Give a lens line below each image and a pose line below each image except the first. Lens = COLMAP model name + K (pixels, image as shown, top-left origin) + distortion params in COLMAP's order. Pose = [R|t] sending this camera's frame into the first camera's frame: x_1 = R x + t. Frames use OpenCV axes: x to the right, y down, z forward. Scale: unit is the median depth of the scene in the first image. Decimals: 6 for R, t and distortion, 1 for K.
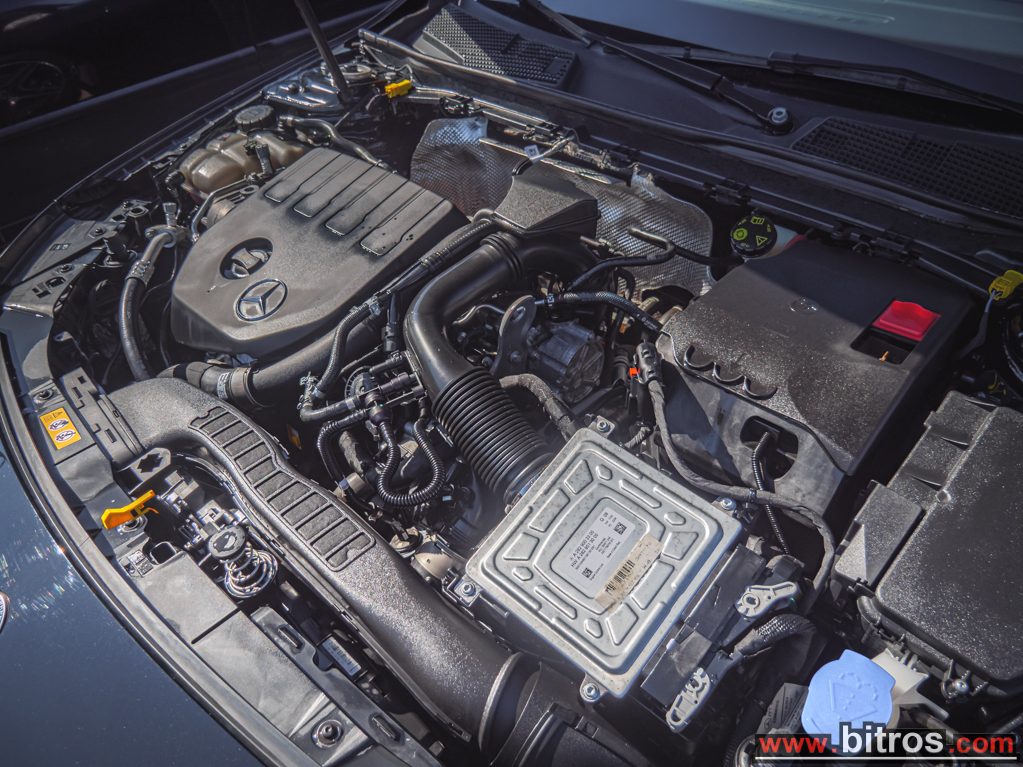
lens RADIAL K [[734.2, 0, 515.9], [0, 734.2, 383.3], [0, 0, 1]] dist [-0.034159, 0.008162]
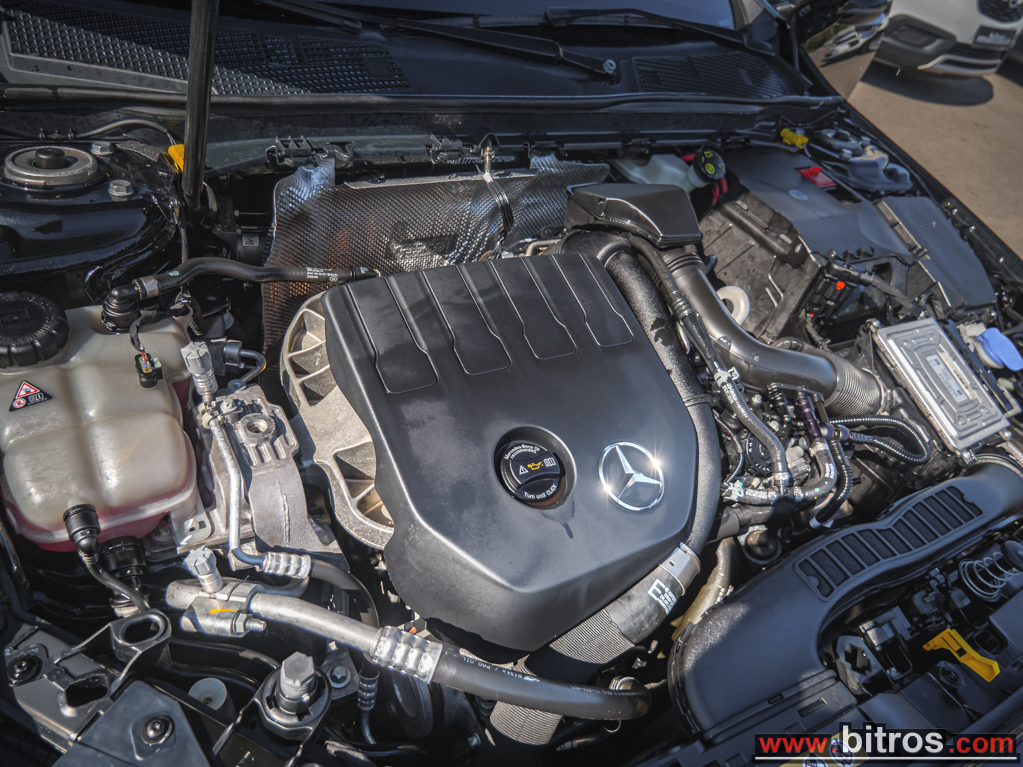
lens RADIAL K [[734.2, 0, 510.3], [0, 734.2, 382.8], [0, 0, 1]] dist [-0.034159, 0.008162]
pose [[0.257788, -0.564703, 0.784000, -1.053612], [0.428069, 0.794194, 0.431292, -0.650151], [-0.866200, 0.224424, 0.446466, 0.889919]]
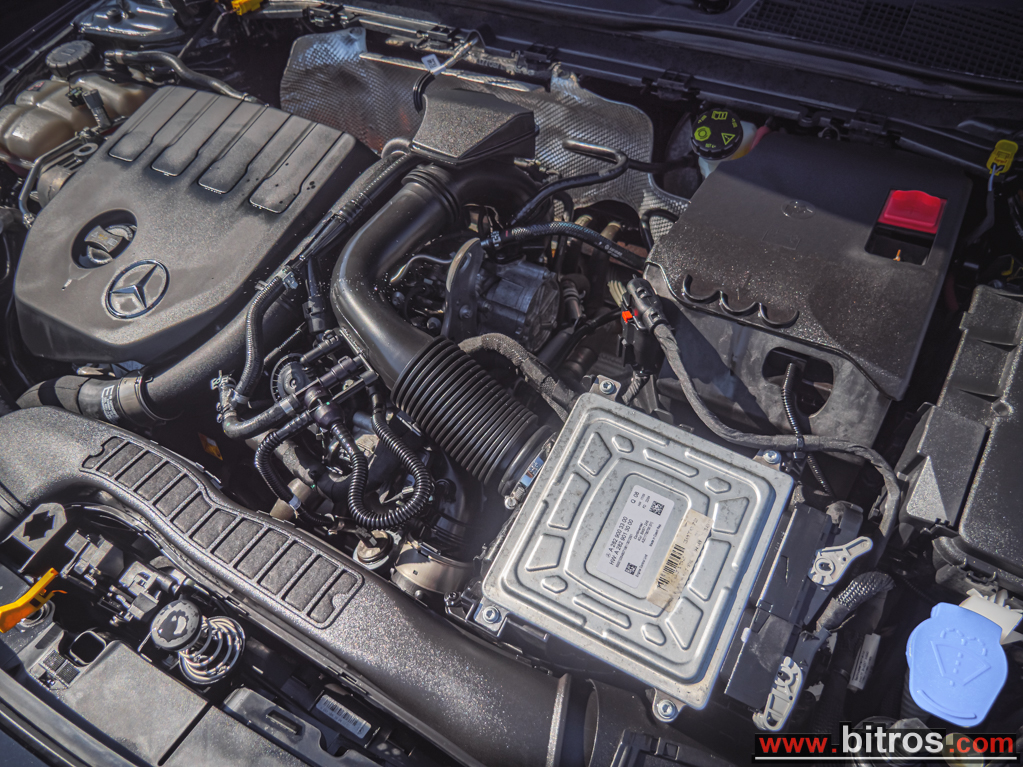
lens RADIAL K [[734.2, 0, 513.1], [0, 734.2, 381.3], [0, 0, 1]] dist [-0.034159, 0.008162]
pose [[0.975453, -0.166713, 0.143870, -0.093124], [0.150597, 0.981705, 0.116512, -0.054582], [-0.160662, -0.091986, 0.982714, 0.171826]]
